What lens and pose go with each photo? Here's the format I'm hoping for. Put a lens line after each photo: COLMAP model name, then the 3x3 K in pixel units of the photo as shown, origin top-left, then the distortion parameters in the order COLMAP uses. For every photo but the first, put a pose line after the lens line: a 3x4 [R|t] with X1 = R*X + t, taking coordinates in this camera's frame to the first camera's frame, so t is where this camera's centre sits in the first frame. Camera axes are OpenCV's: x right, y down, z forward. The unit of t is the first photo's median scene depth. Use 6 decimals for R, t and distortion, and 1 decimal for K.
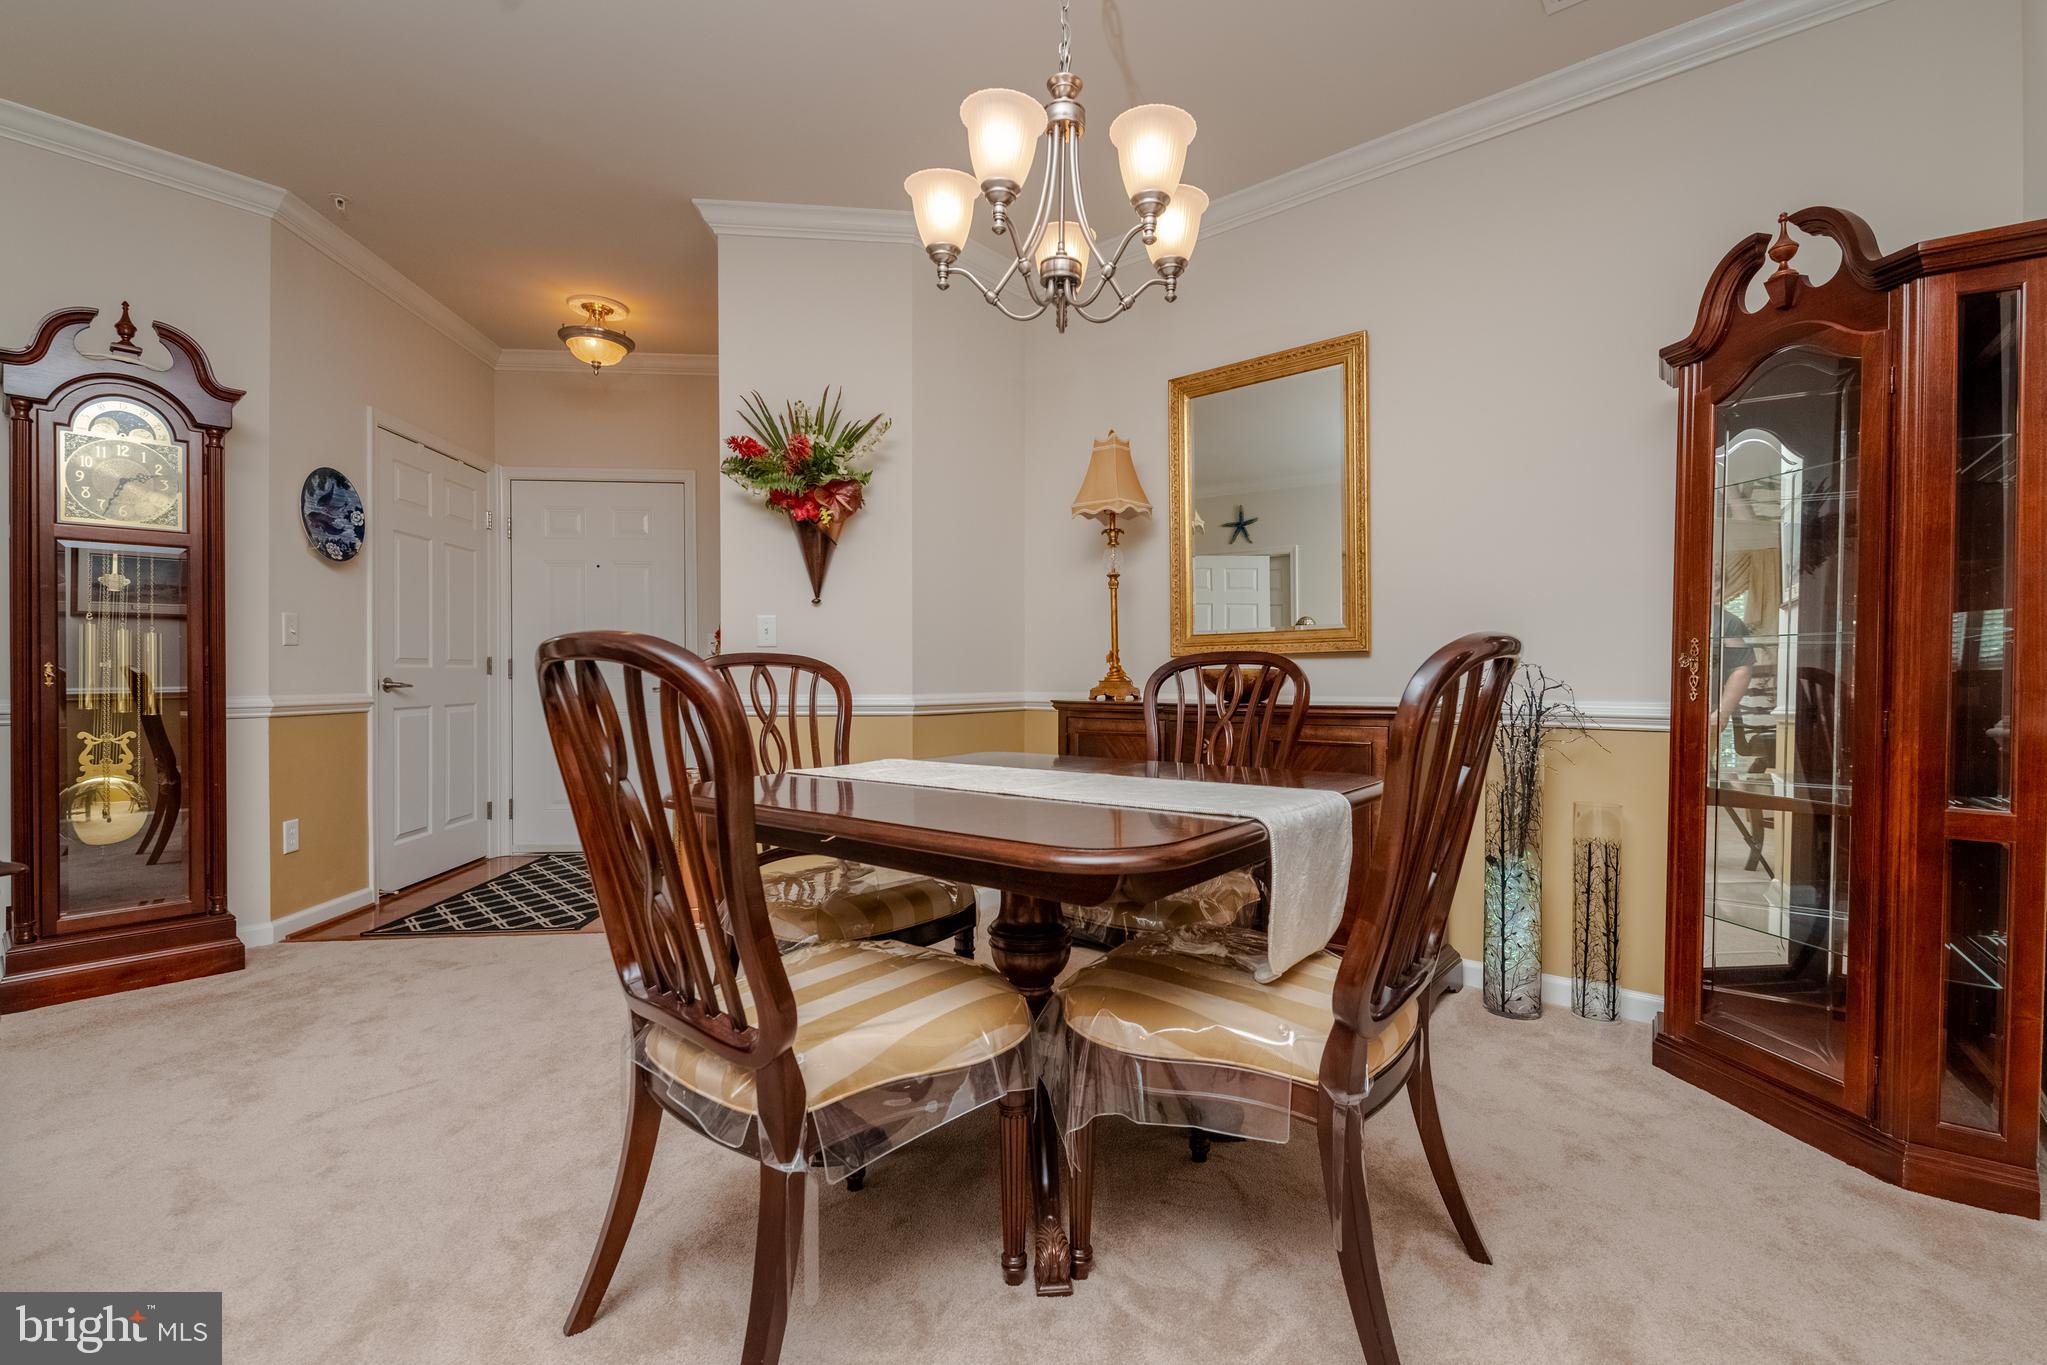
lens RADIAL K [[913.9, 0, 1054.7], [0, 913.9, 674.6], [0, 0, 1]] dist [-0.001260, -0.000541]
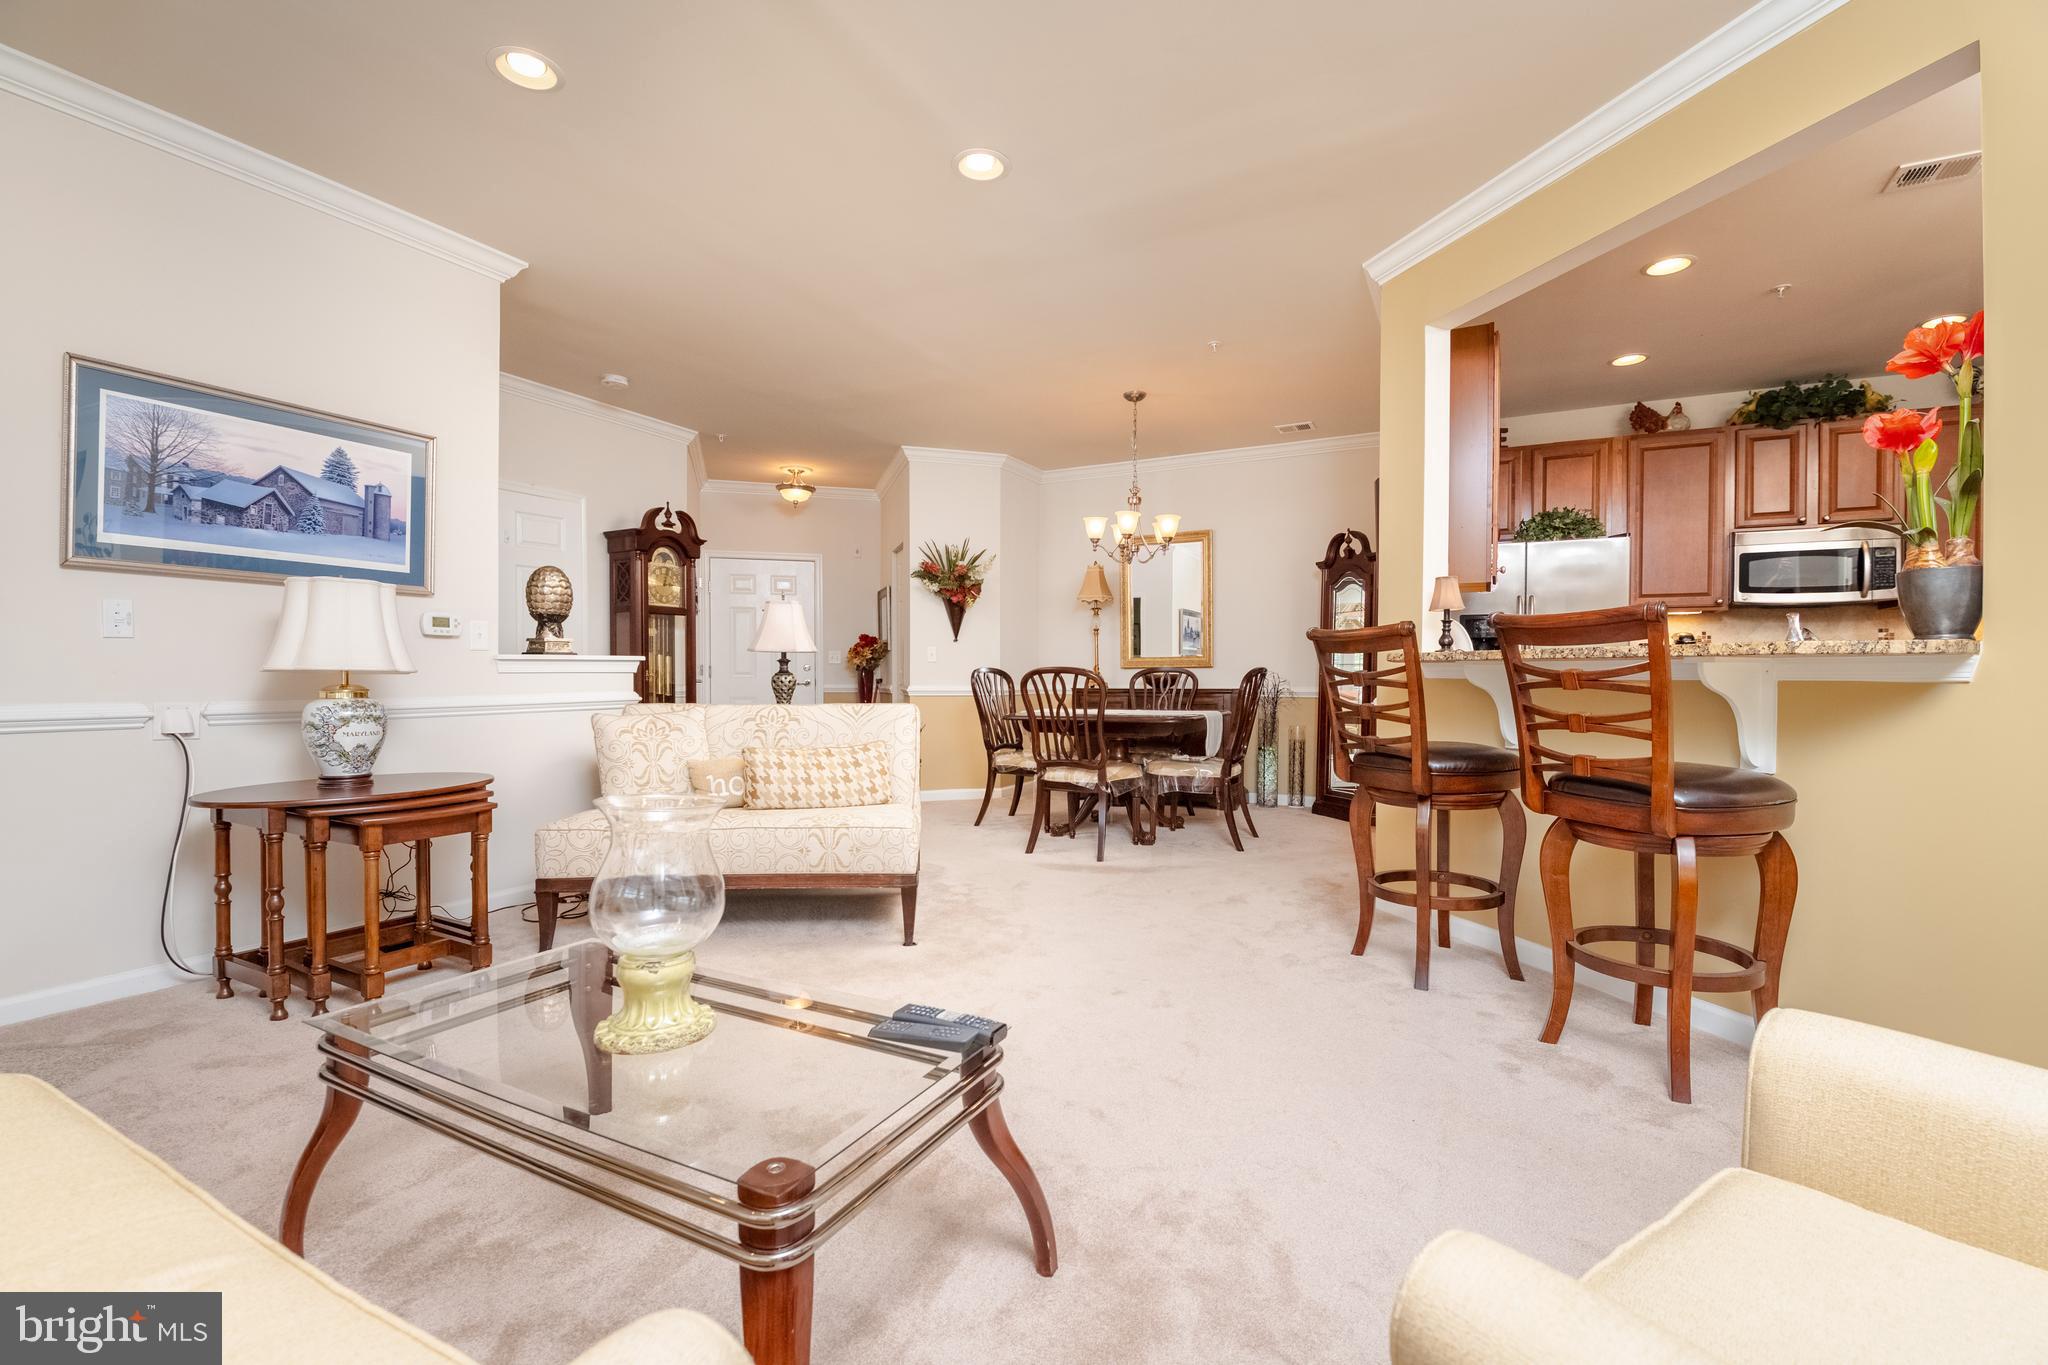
lens RADIAL K [[865.9, 0, 1054.7], [0, 865.9, 678.8], [0, 0, 1]] dist [0.002044, -0.007569]
pose [[0.977670, 0.001258, 0.210143, -0.564067], [-0.003054, 0.999962, 0.008224, -0.013209], [-0.210124, -0.008682, 0.977636, -1.188967]]
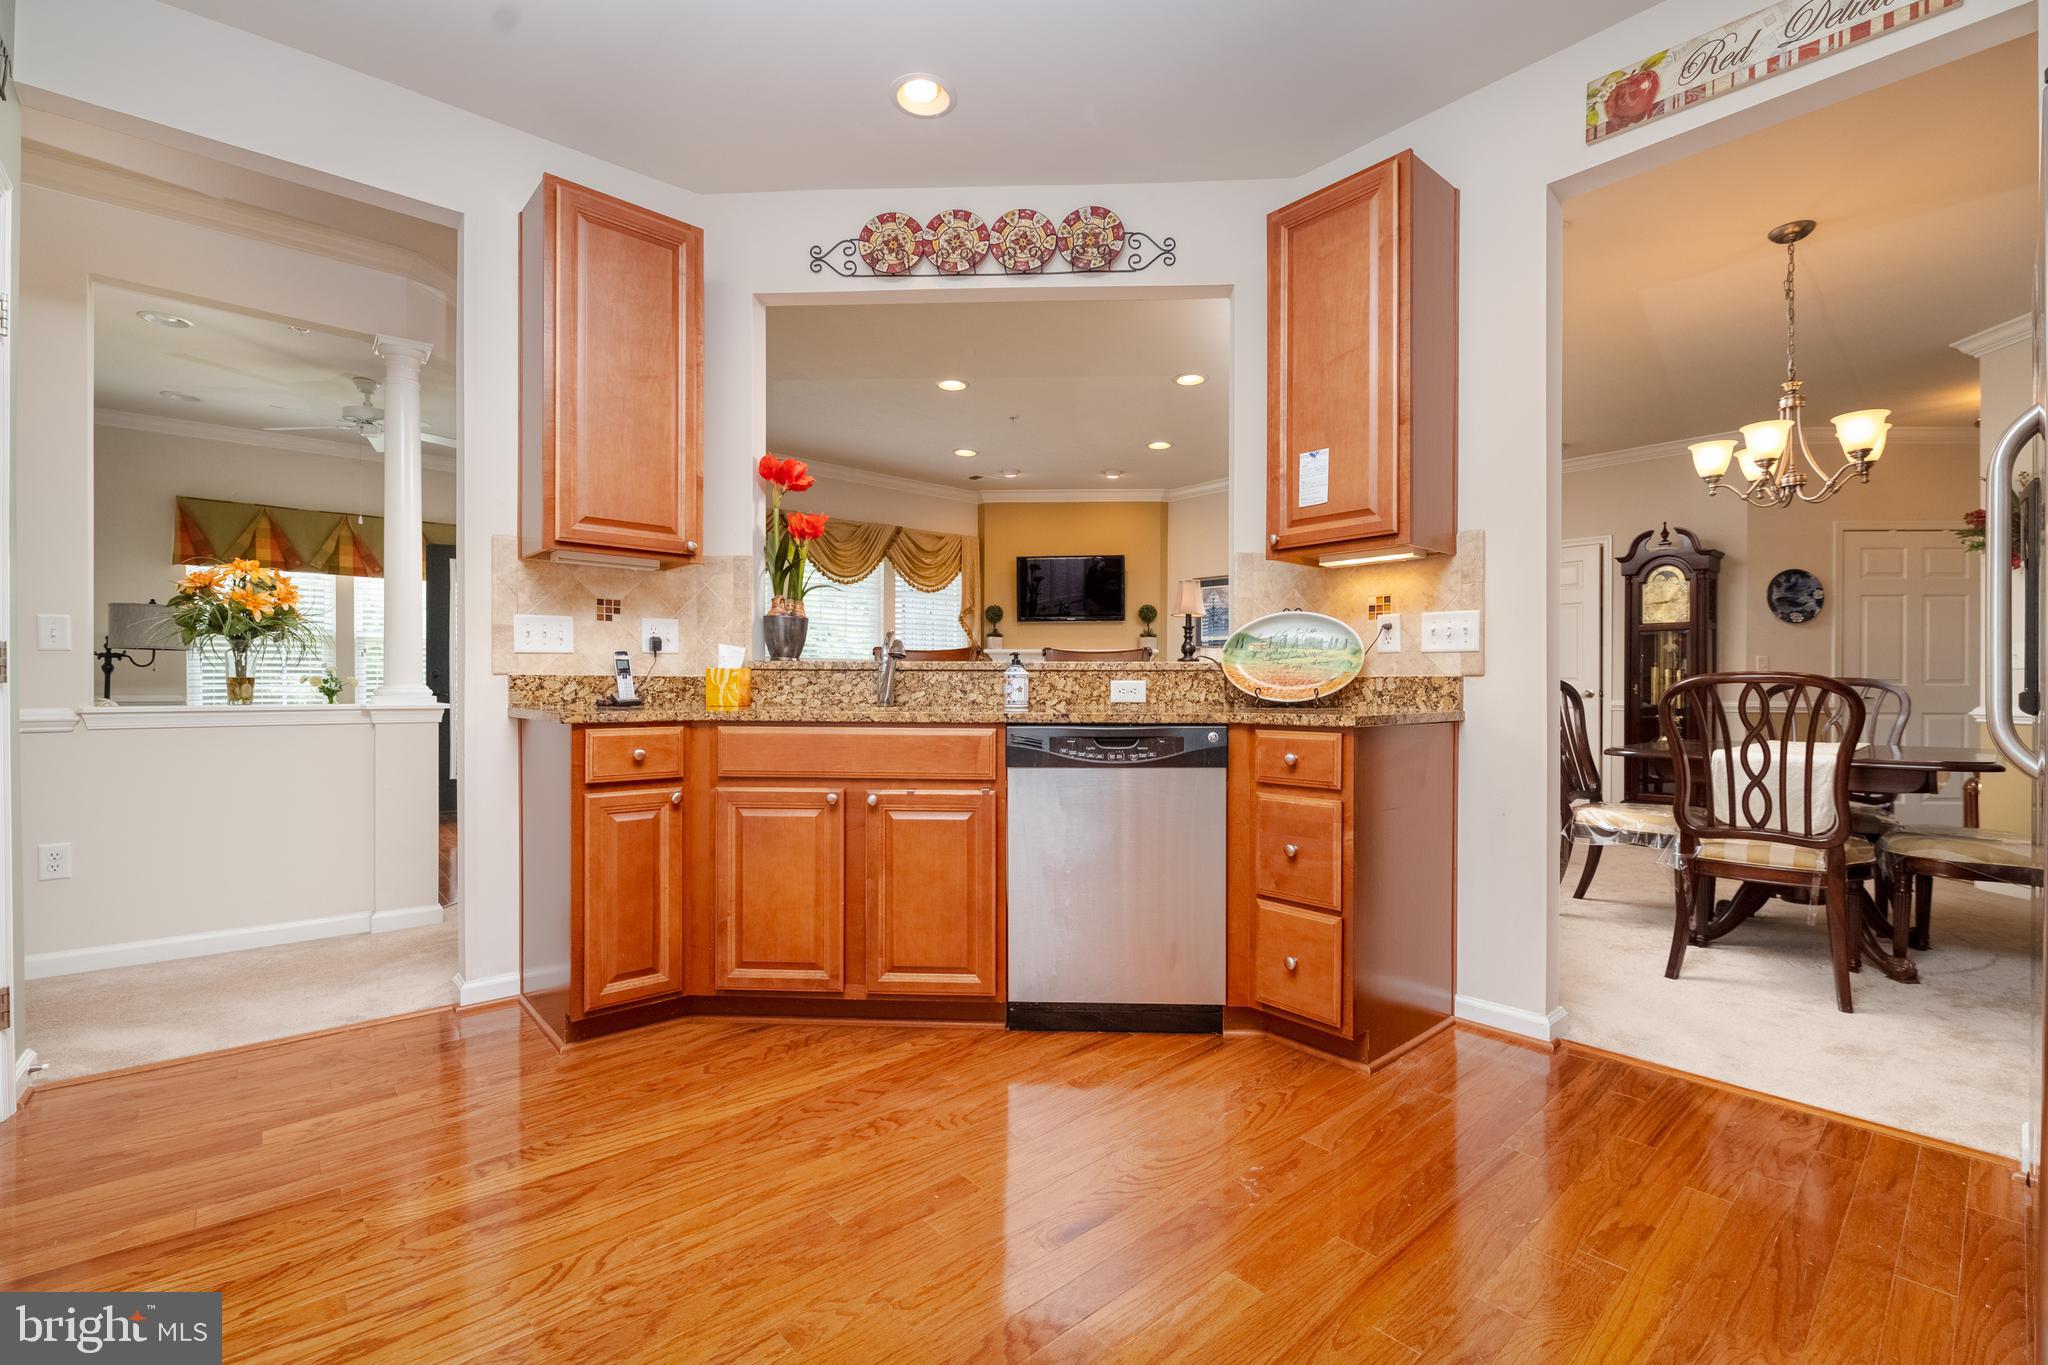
lens RADIAL K [[880.0, 0, 1031.6], [0, 880.0, 690.5], [0, 0, 1]] dist [0.011153, -0.006746]
pose [[-0.159530, 0.003200, -0.987188, 1.369883], [-0.001727, 0.999992, 0.003520, -0.002951], [0.987192, 0.002266, -0.159523, -0.182963]]
